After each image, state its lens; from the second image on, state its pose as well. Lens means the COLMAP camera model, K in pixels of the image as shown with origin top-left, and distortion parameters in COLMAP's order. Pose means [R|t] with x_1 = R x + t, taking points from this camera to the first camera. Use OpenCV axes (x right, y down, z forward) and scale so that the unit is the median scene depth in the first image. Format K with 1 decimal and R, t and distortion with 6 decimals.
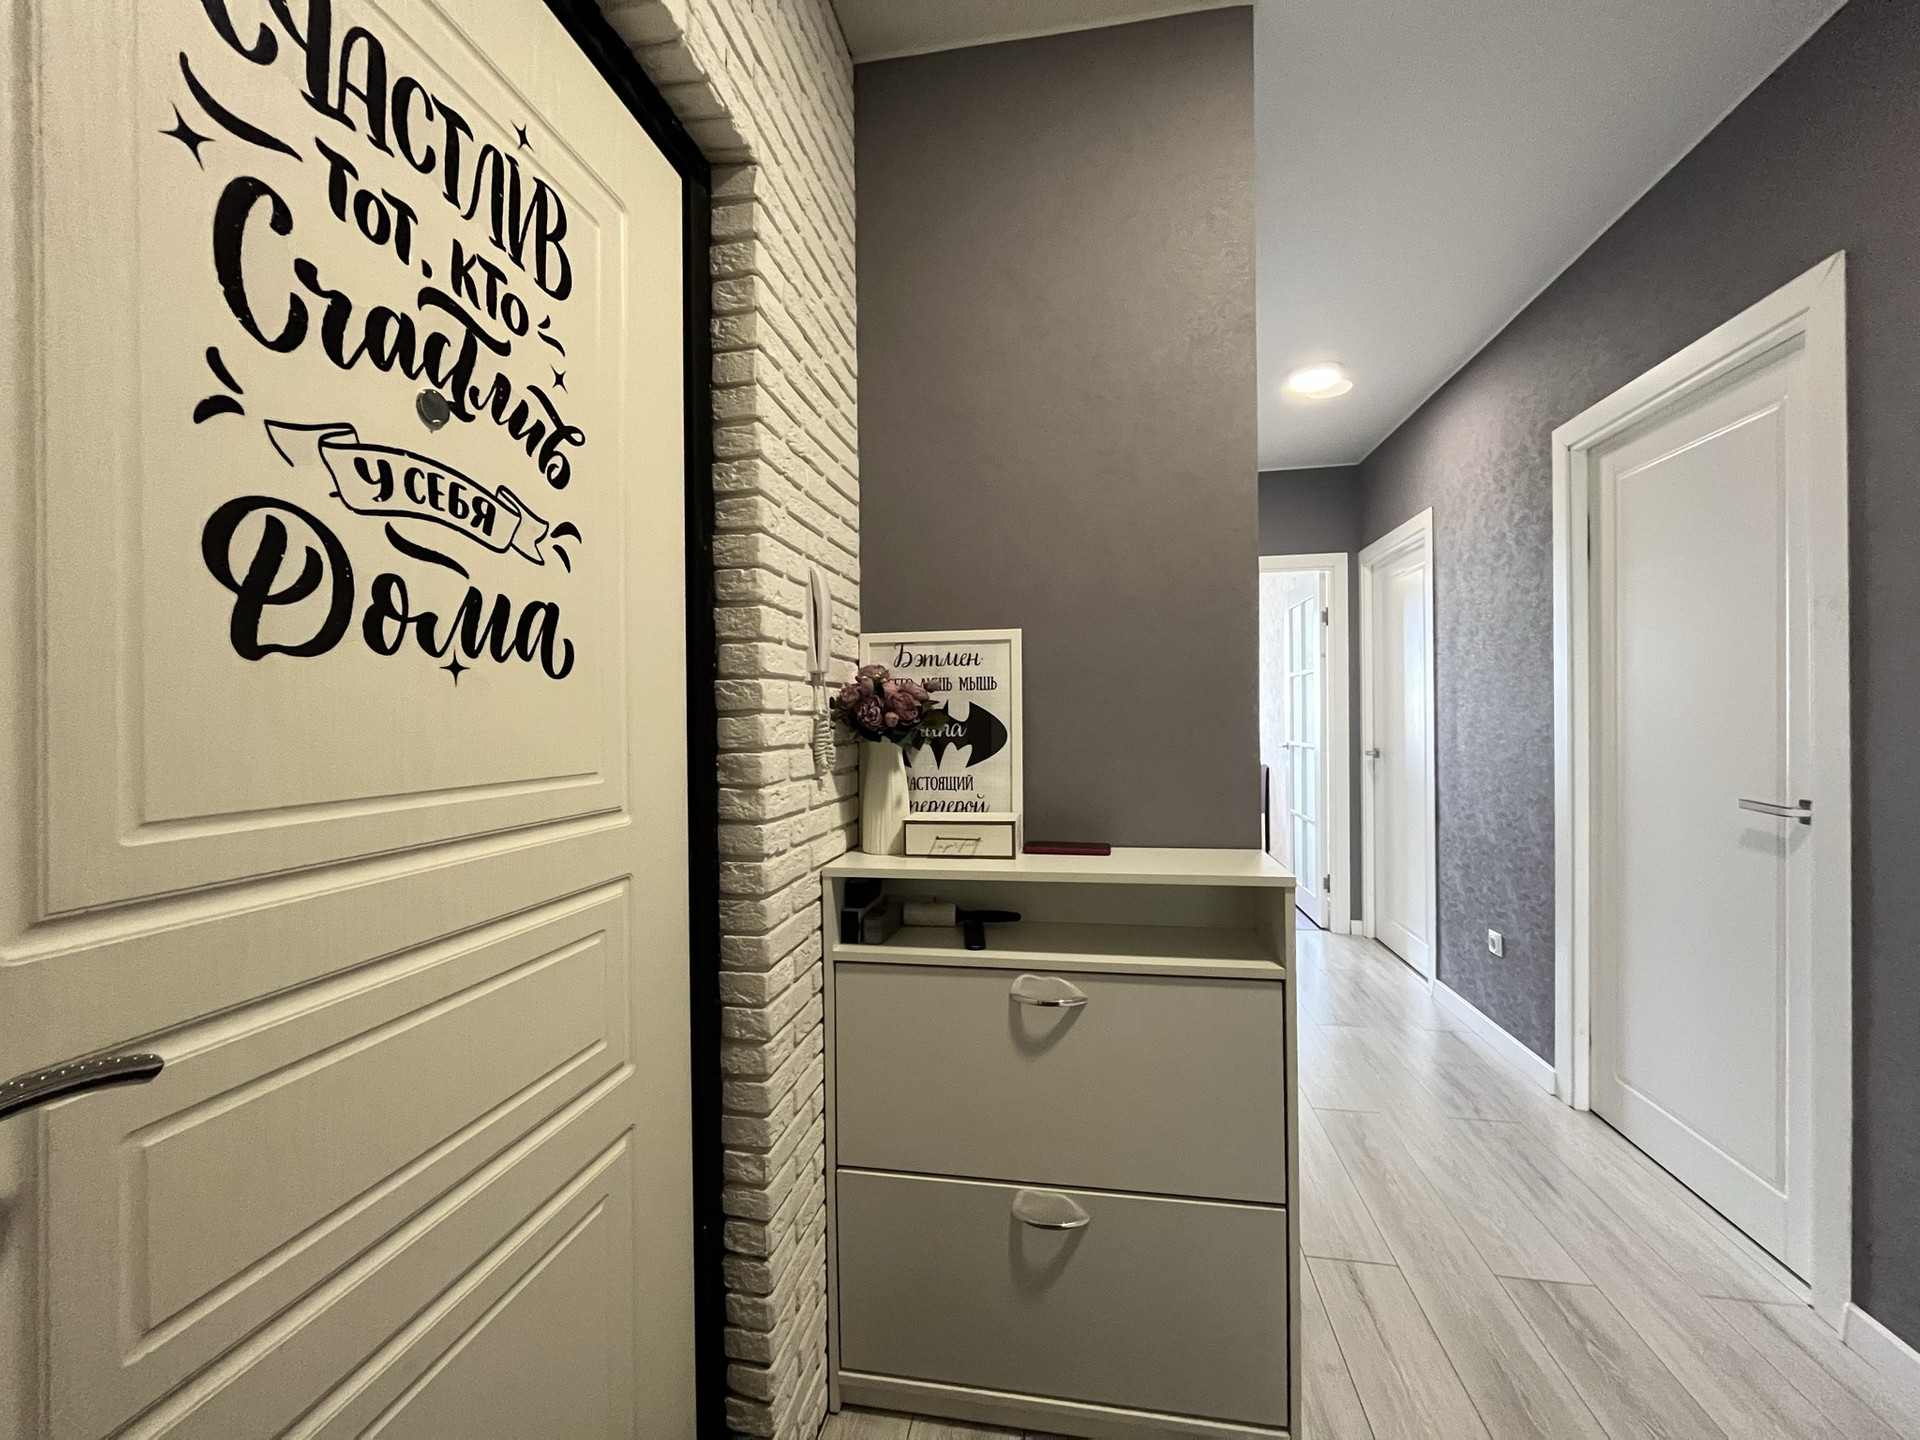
lens RADIAL K [[776.7, 0, 961.0], [0, 776.7, 713.5], [0, 0, 1]] dist [0.003618, -0.001147]
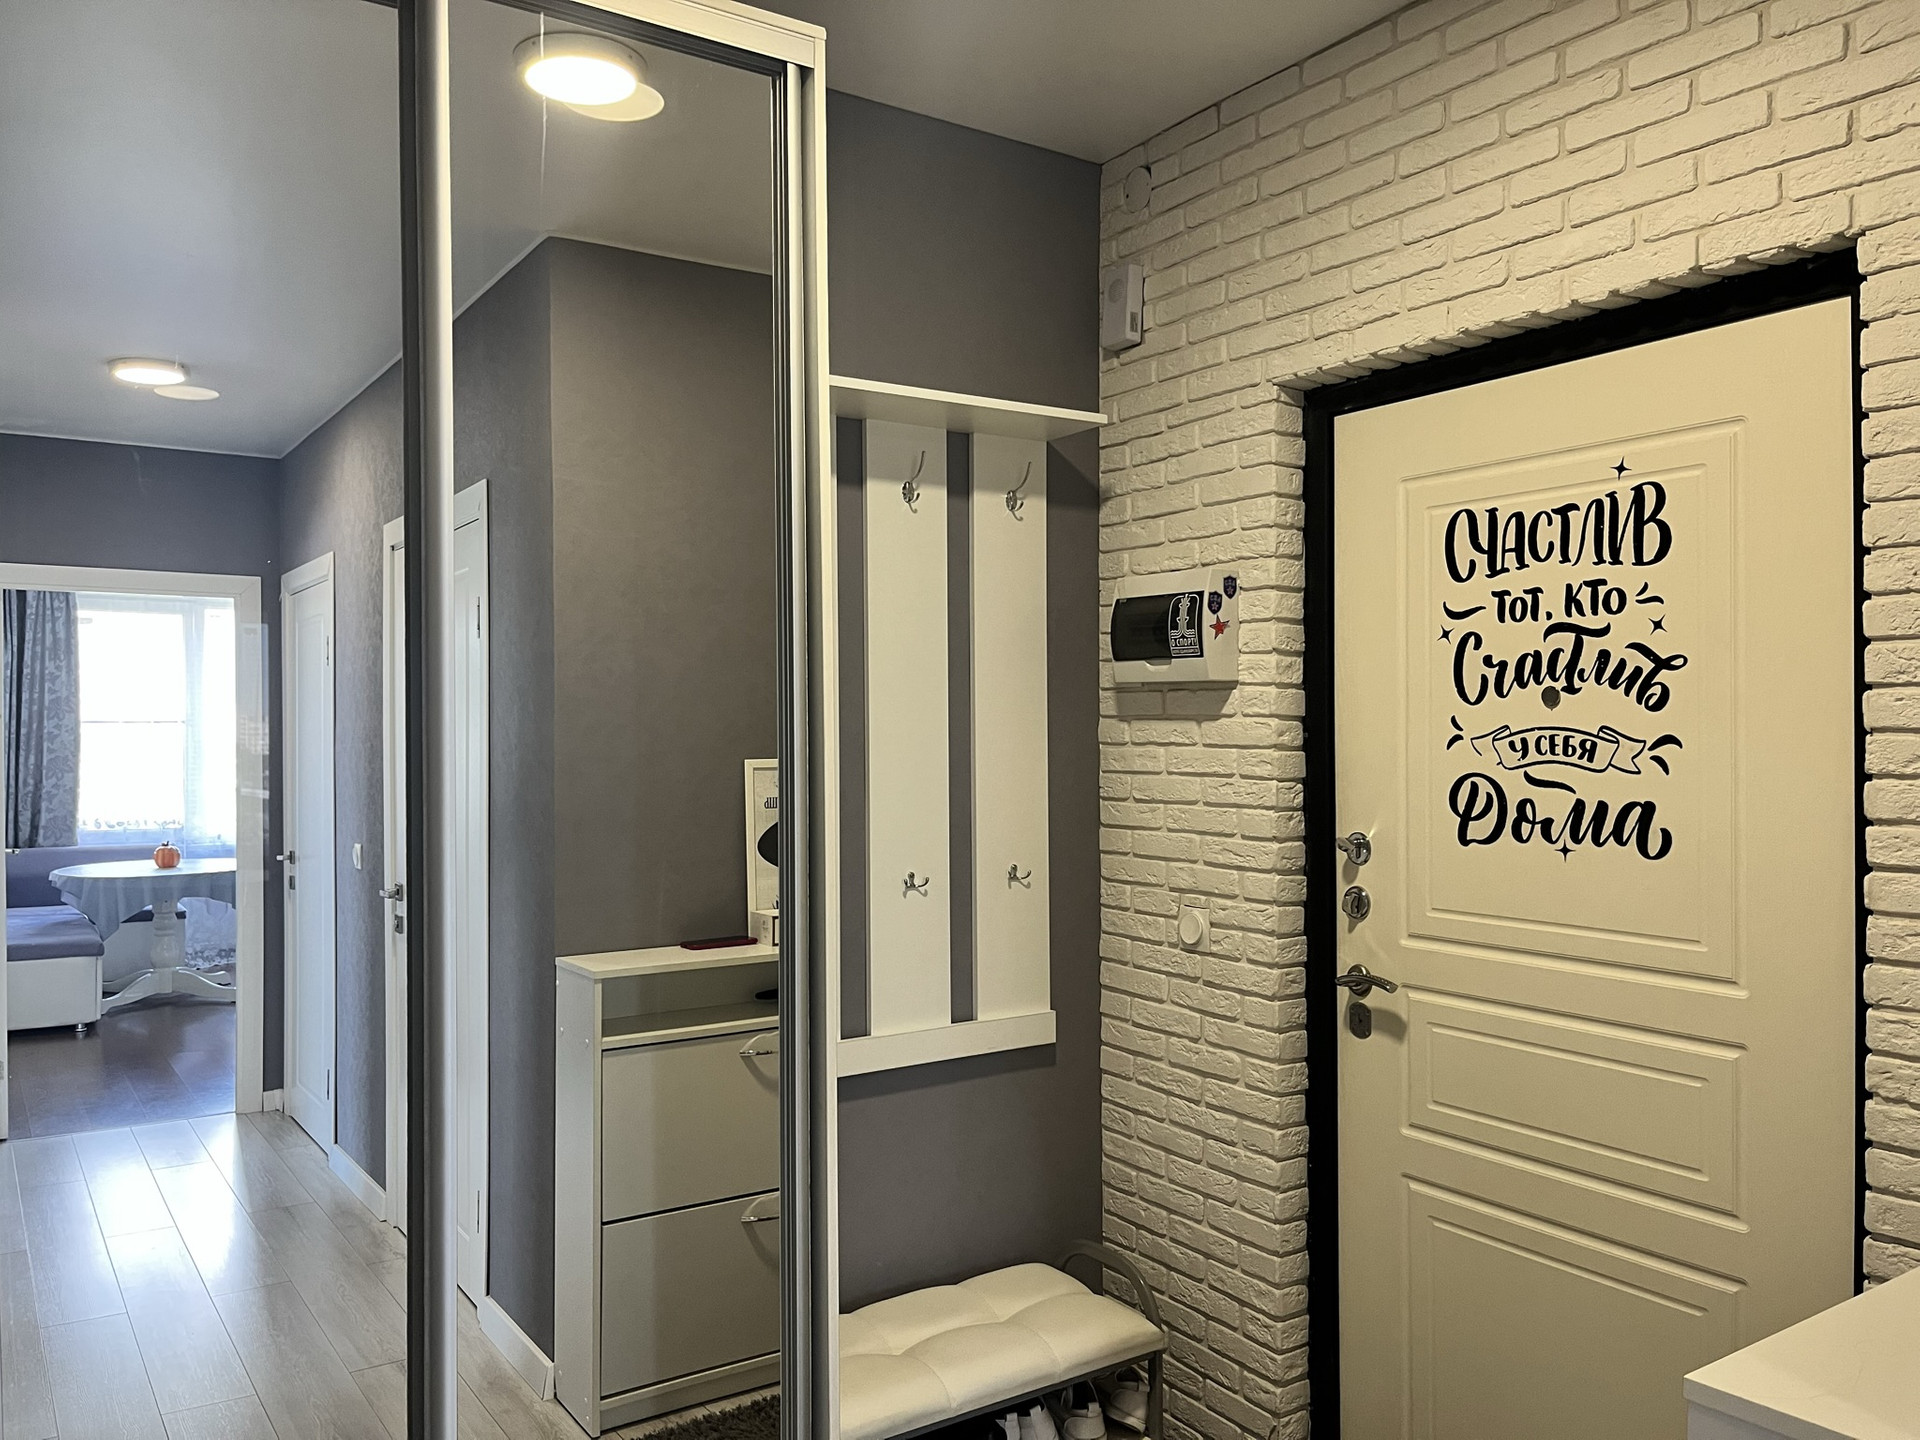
lens RADIAL K [[1465.2, 0, 962.5], [0, 1465.2, 721.1], [0, 0, 1]] dist [0.028395, -0.019169]
pose [[-0.723295, 0.009238, -0.690478, 2.303755], [0.013759, 0.999905, -0.001034, -0.331902], [0.690402, -0.010248, -0.723353, 2.282164]]
